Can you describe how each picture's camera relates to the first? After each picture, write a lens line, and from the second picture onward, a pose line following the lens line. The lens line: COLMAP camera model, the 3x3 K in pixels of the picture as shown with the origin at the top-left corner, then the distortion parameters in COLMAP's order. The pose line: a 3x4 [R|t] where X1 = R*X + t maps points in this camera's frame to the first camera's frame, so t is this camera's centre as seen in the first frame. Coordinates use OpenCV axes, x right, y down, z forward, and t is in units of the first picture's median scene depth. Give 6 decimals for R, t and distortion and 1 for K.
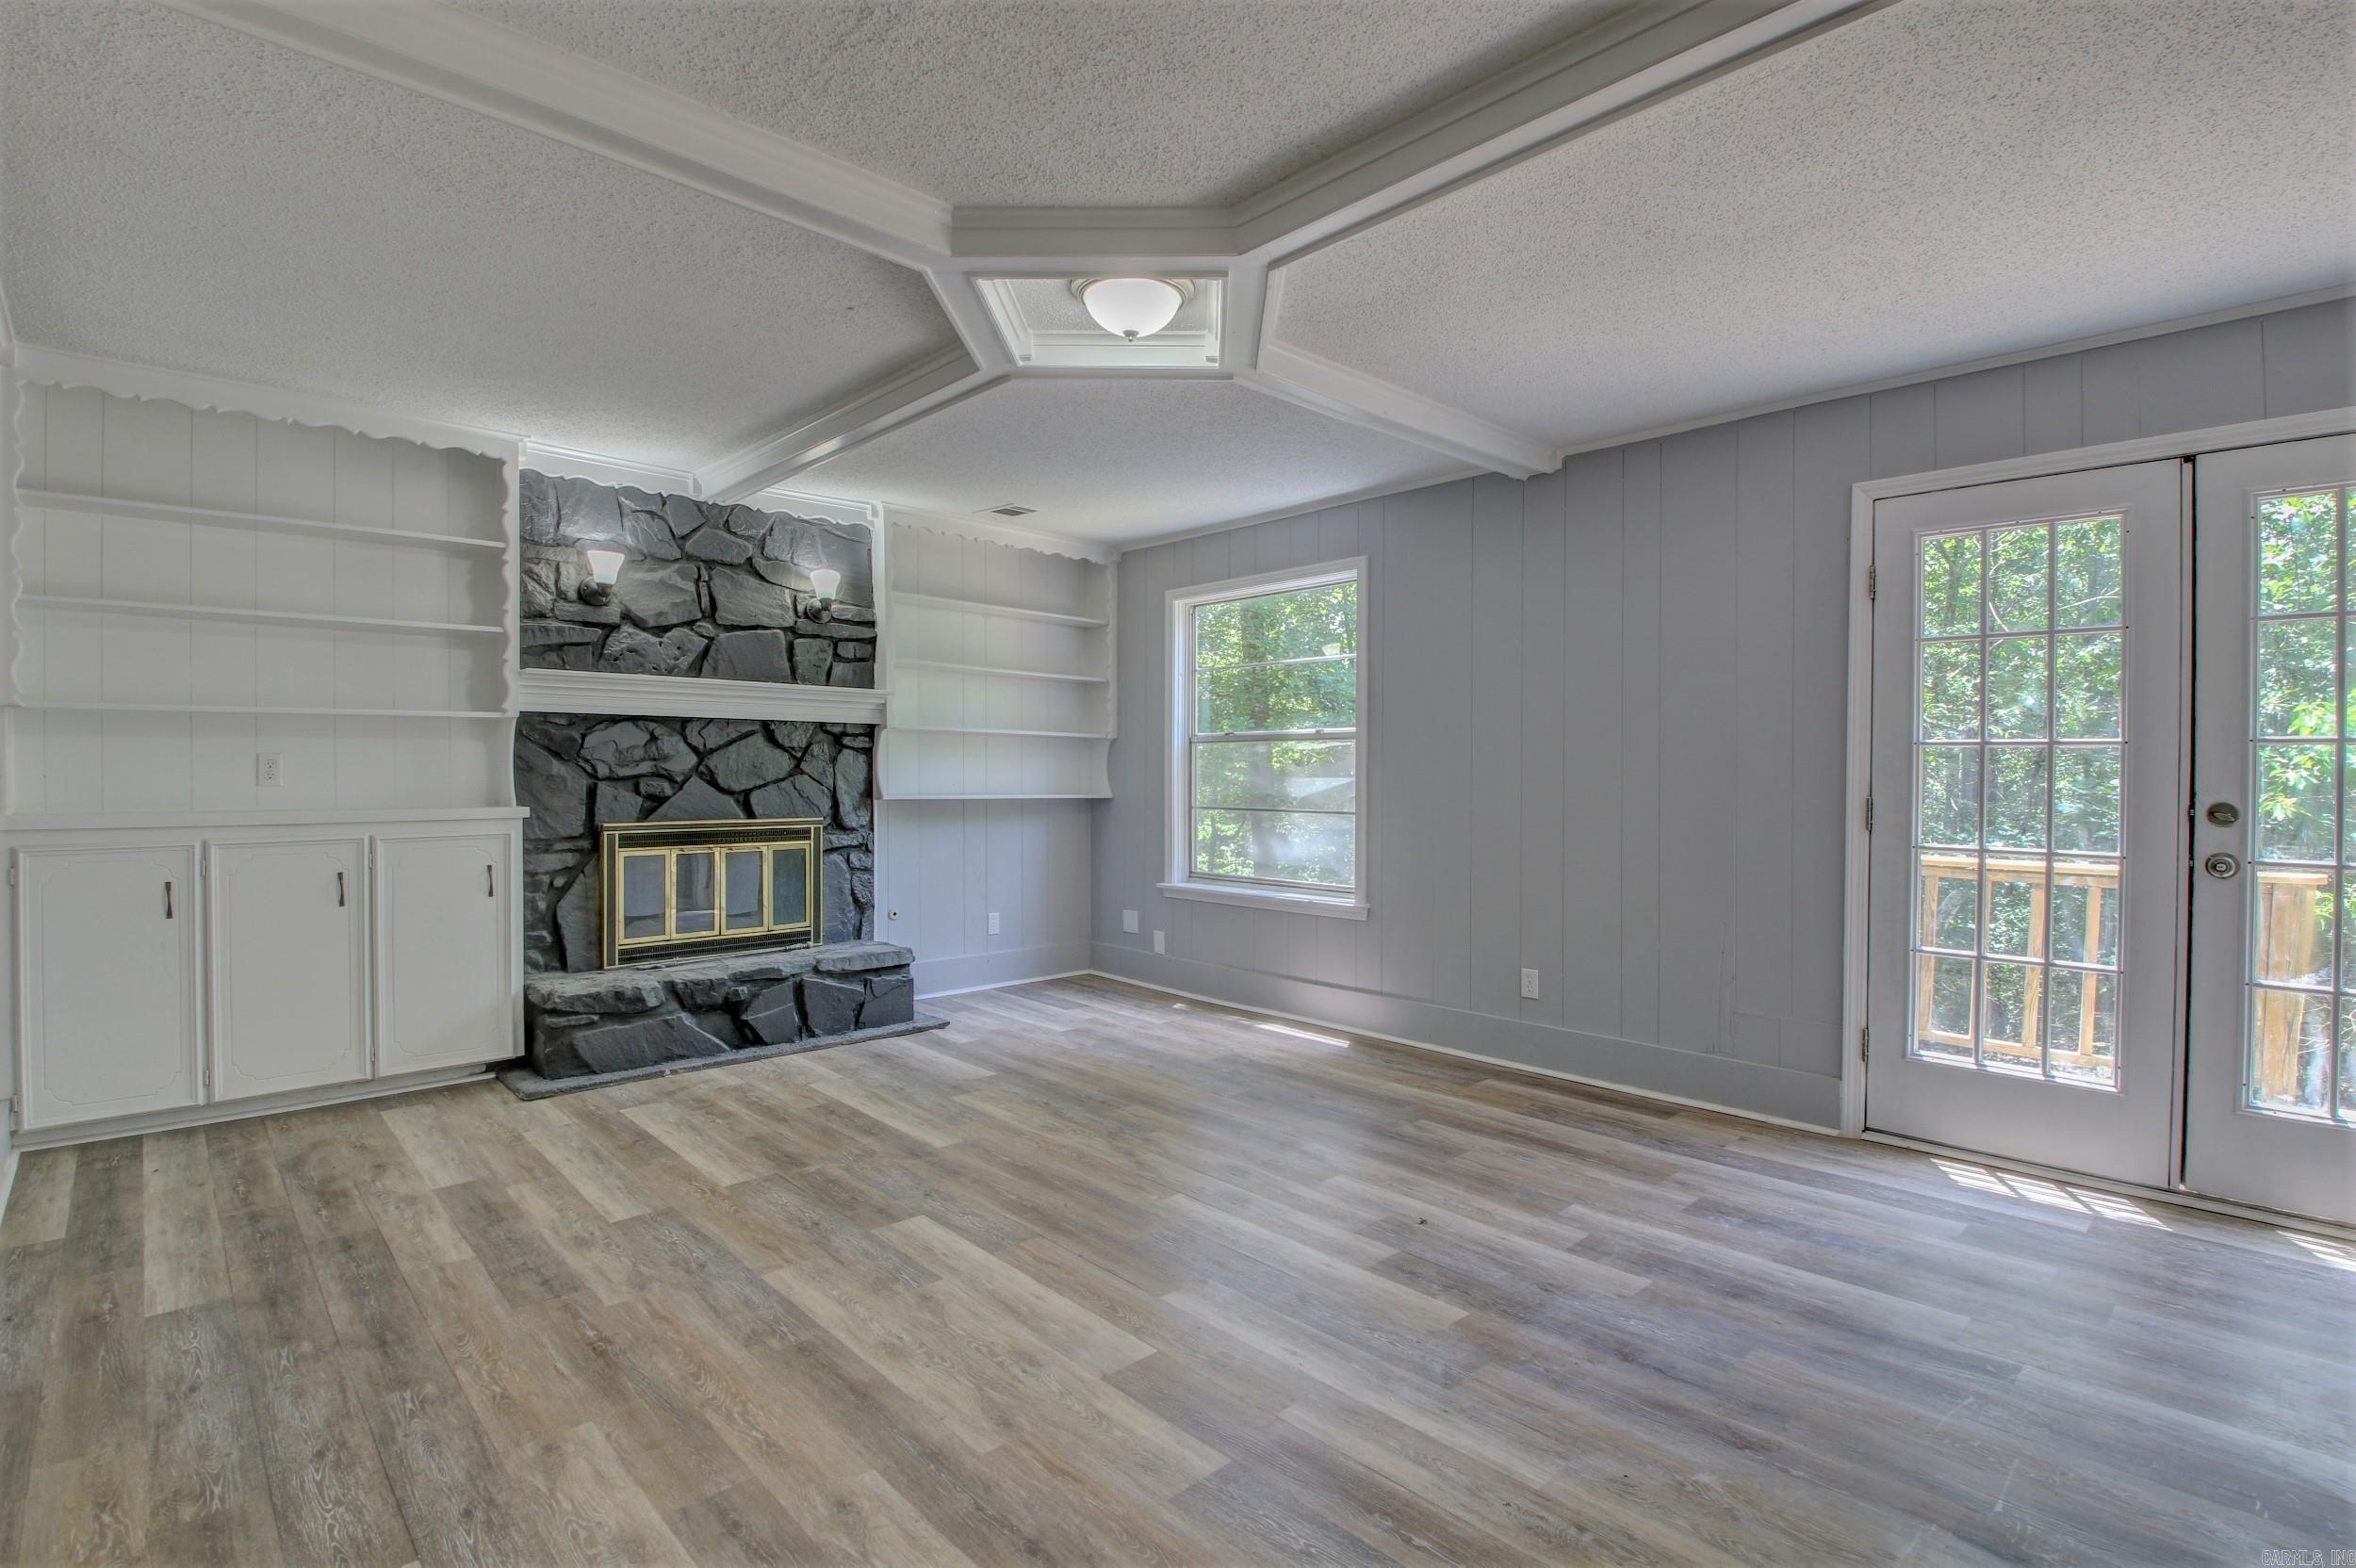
lens RADIAL K [[1101.7, 0, 1182.7], [0, 1101.7, 778.7], [0, 0, 1]] dist [-0.015066, -0.005923]
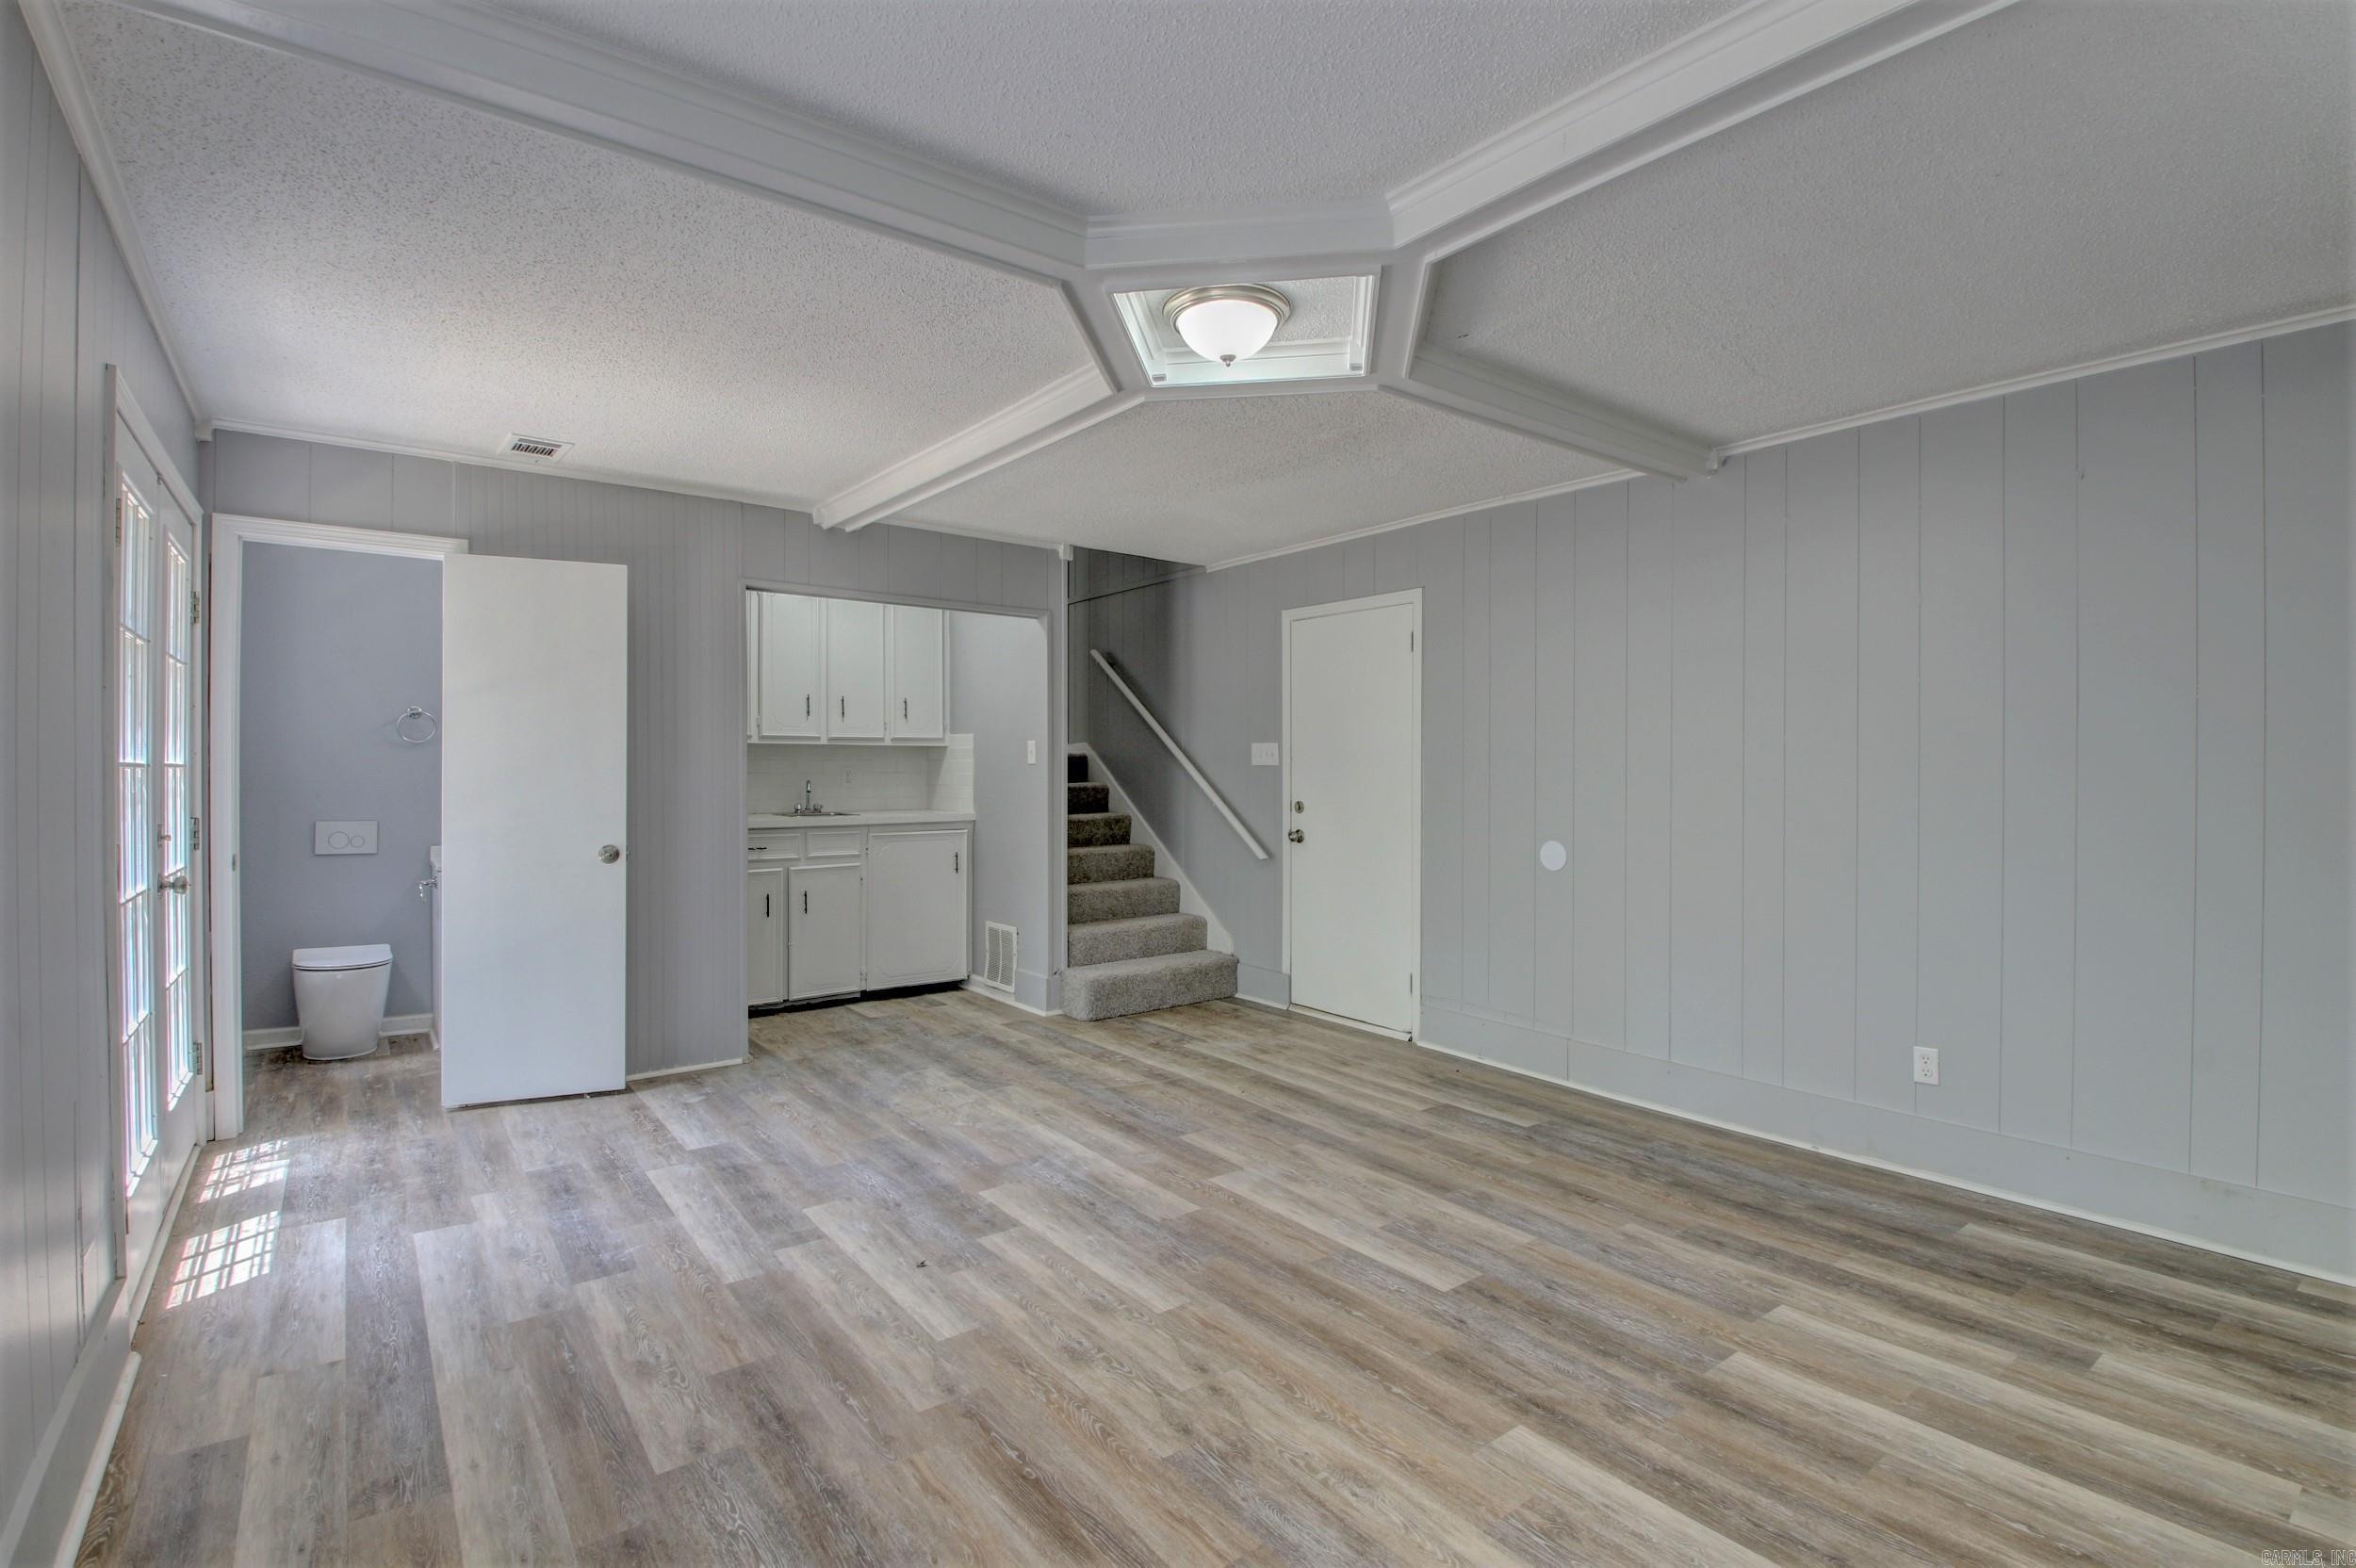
lens RADIAL K [[1101.7, 0, 1173.1], [0, 1101.7, 782.9], [0, 0, 1]] dist [-0.015066, -0.005923]
pose [[-0.993347, -0.011313, 0.114600, -0.113378], [-0.008883, 0.999725, 0.021691, -0.049202], [-0.114814, 0.020528, -0.993175, 1.972268]]
